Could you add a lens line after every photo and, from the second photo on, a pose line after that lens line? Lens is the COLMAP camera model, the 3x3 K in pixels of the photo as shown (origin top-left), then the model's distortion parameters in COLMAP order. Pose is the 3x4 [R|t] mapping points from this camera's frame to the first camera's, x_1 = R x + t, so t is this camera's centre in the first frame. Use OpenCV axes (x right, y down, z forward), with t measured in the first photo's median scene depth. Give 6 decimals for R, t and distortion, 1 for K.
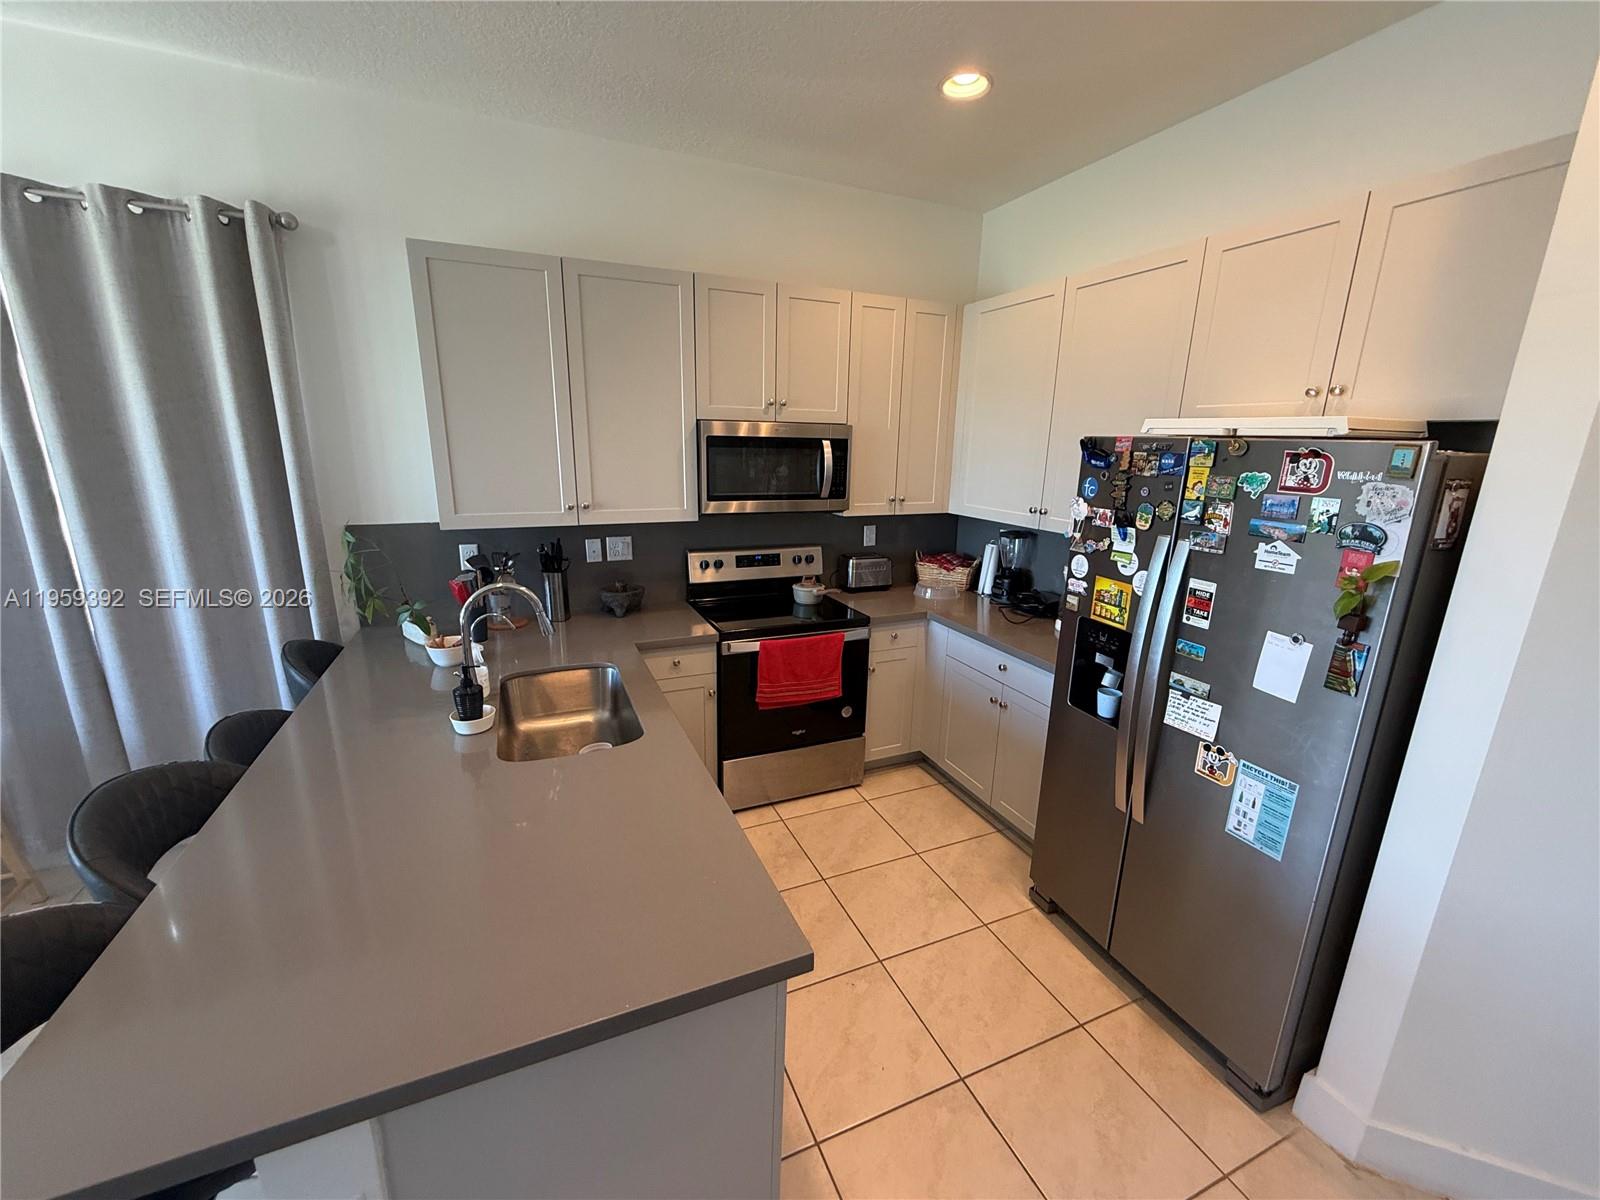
lens RADIAL K [[636.5, 0, 800.3], [0, 636.5, 596.7], [0, 0, 1]] dist [-0.000720, -0.000077]
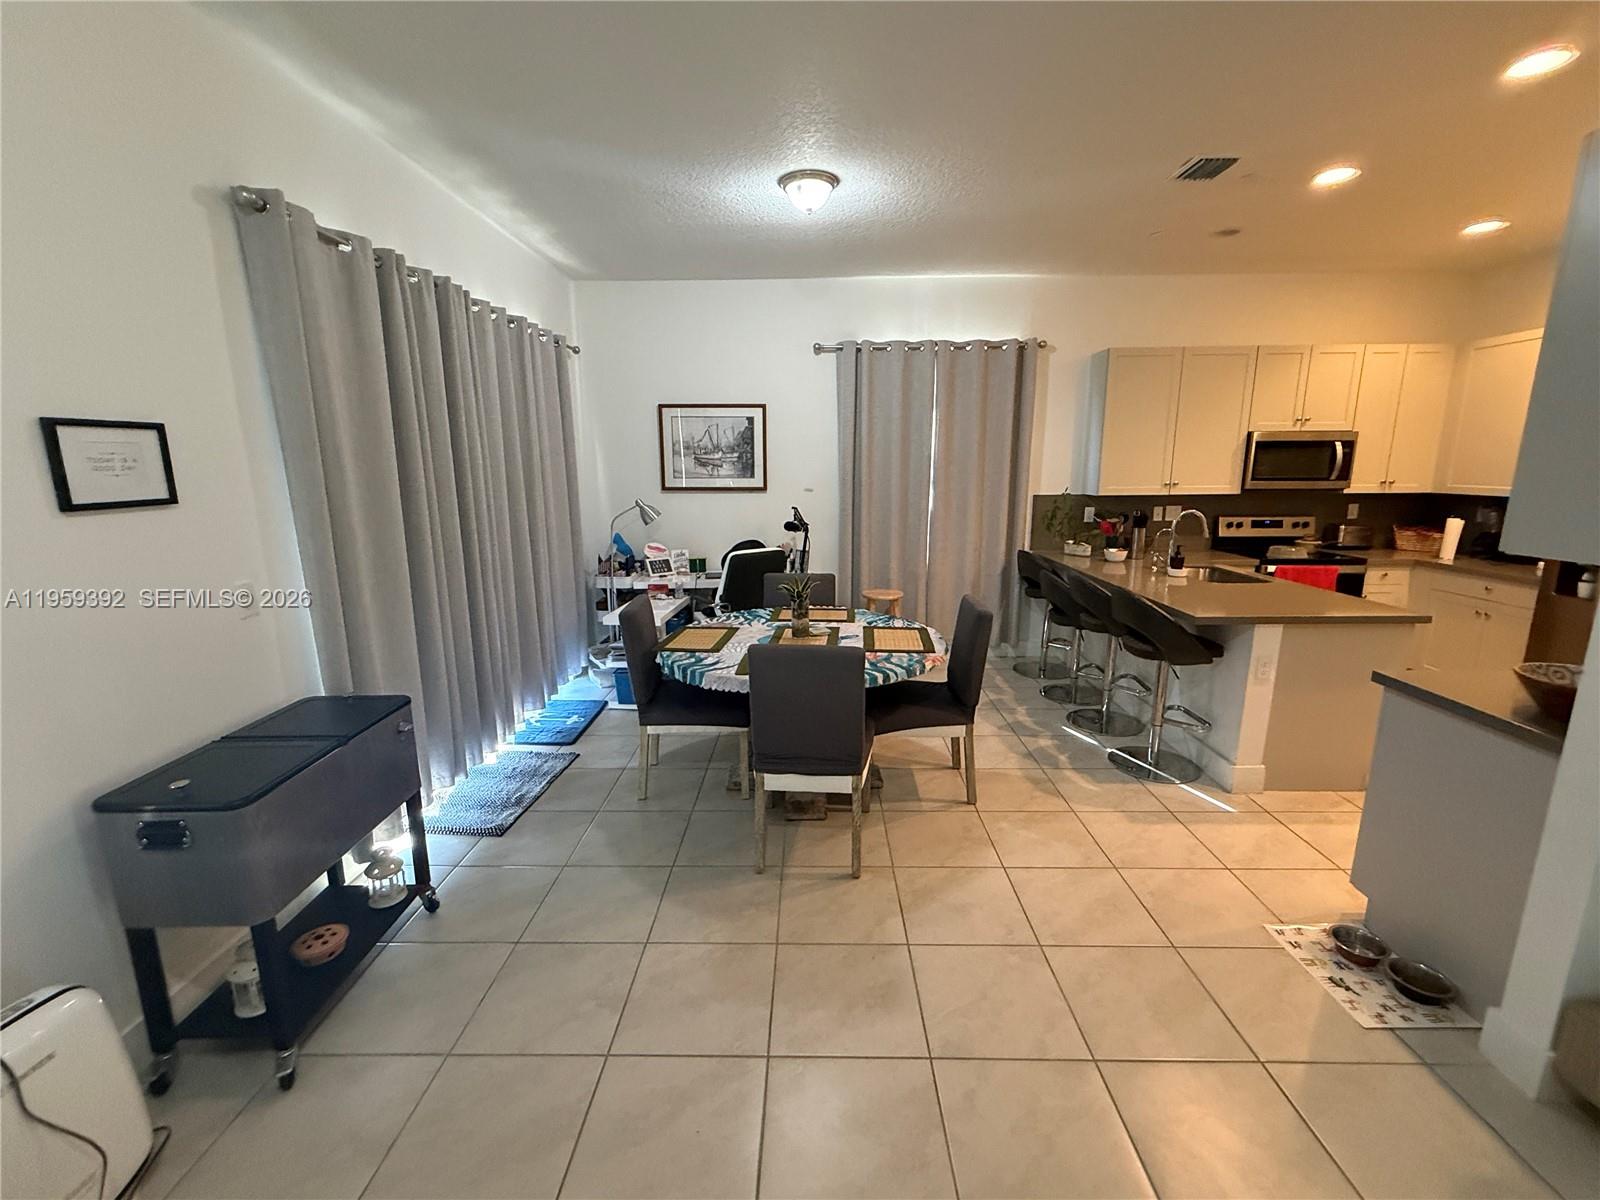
lens RADIAL K [[666.9, 0, 800.0], [0, 666.9, 600.0], [0, 0, 1]] dist [-0.002181, -0.000230]
pose [[0.907317, 0.057529, -0.416493, -0.417773], [-0.075962, 0.996723, -0.027808, 0.259003], [0.413529, 0.056868, 0.908713, -0.906511]]
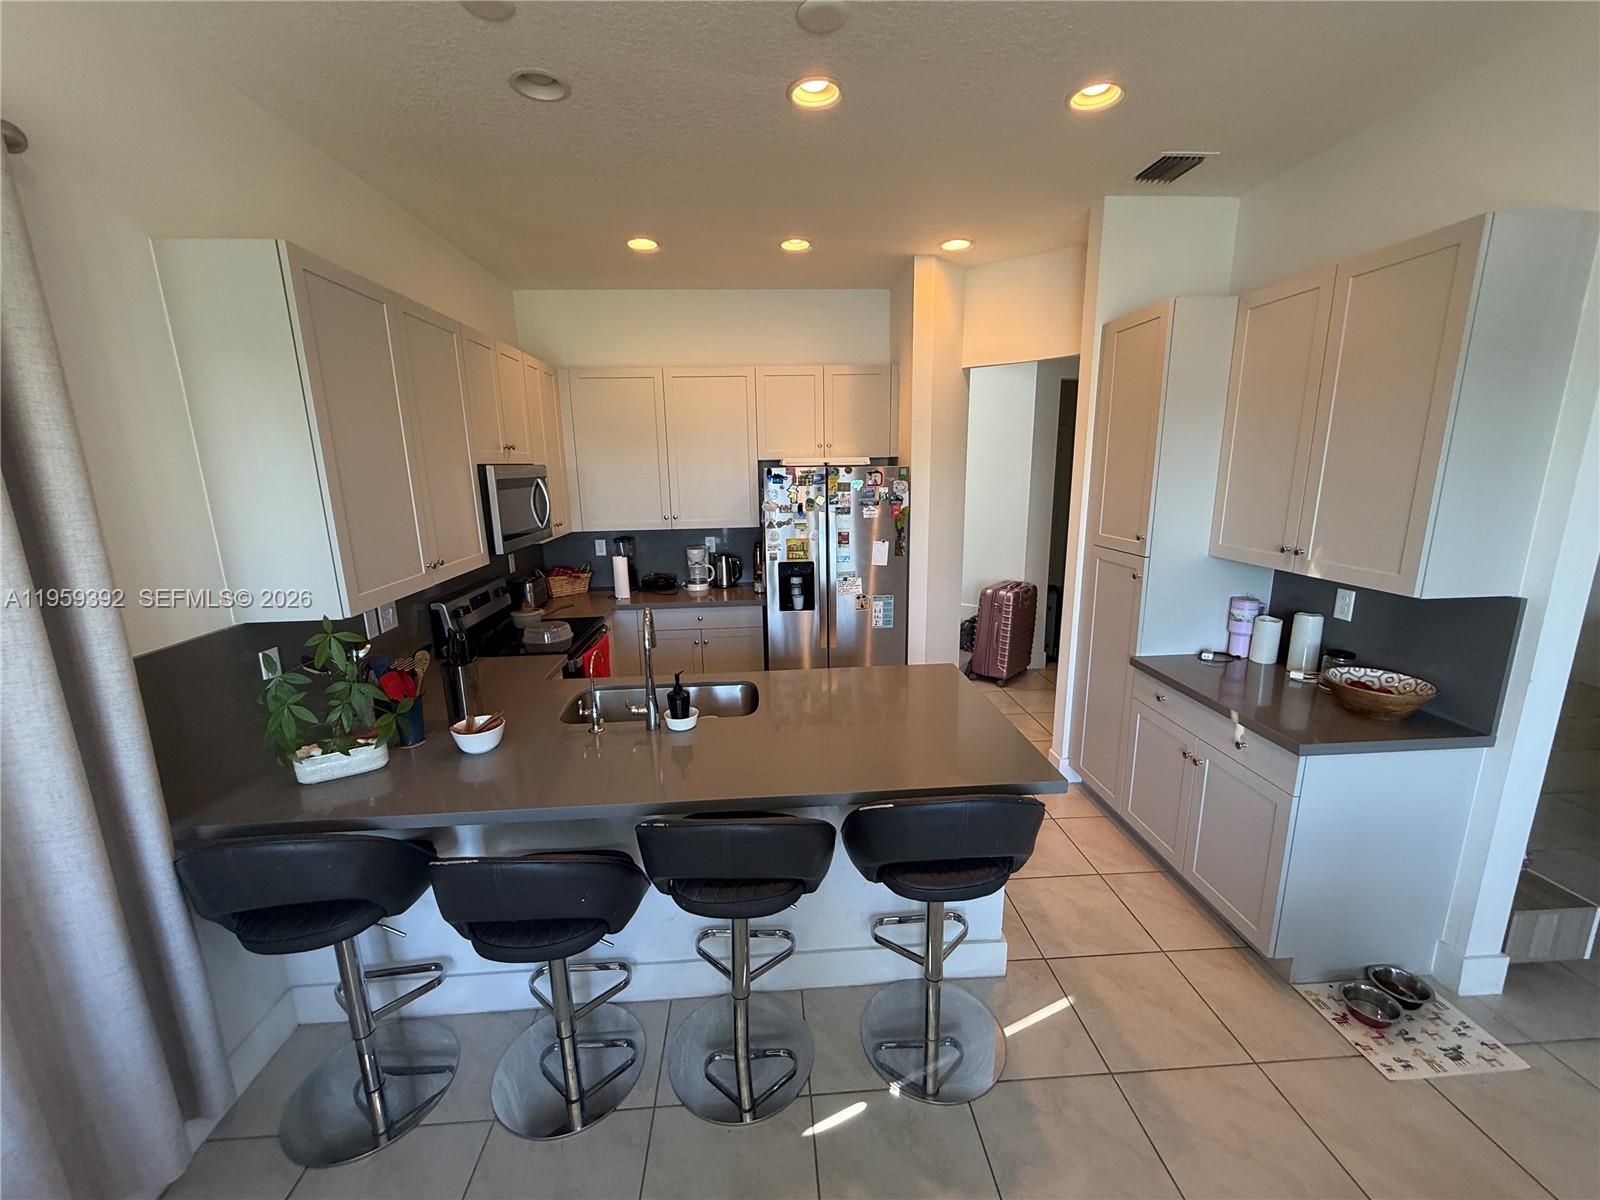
lens RADIAL K [[636.5, 0, 800.3], [0, 636.5, 596.7], [0, 0, 1]] dist [-0.000720, -0.000077]
pose [[0.342730, -0.220844, 0.913107, -0.848874], [0.252850, 0.957793, 0.136746, -0.075737], [-0.904767, 0.184012, 0.384105, 0.159744]]
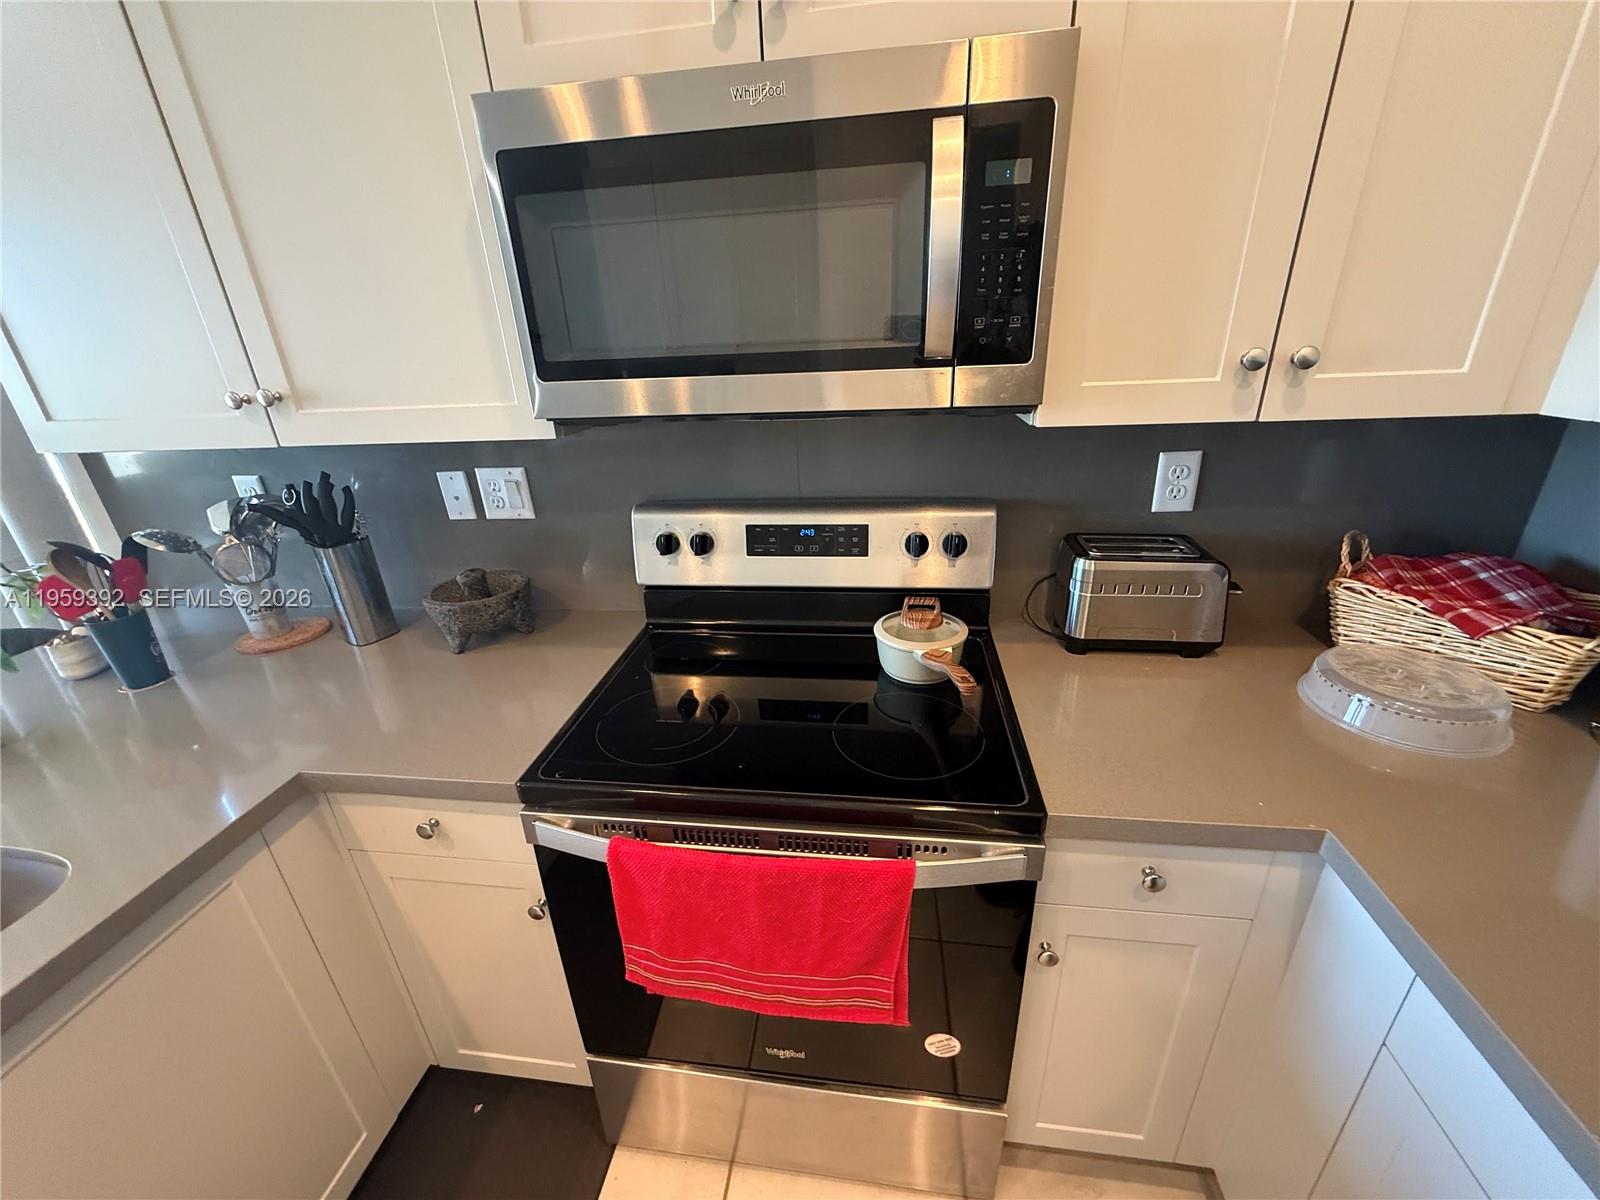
lens RADIAL K [[646.5, 0, 797.3], [0, 646.5, 607.4], [0, 0, 1]] dist [-0.000894, -0.000094]
pose [[0.849734, 0.155424, -0.503780, 0.138838], [-0.064530, 0.979034, 0.193205, -0.096423], [0.523247, -0.131664, 0.841948, 0.690484]]
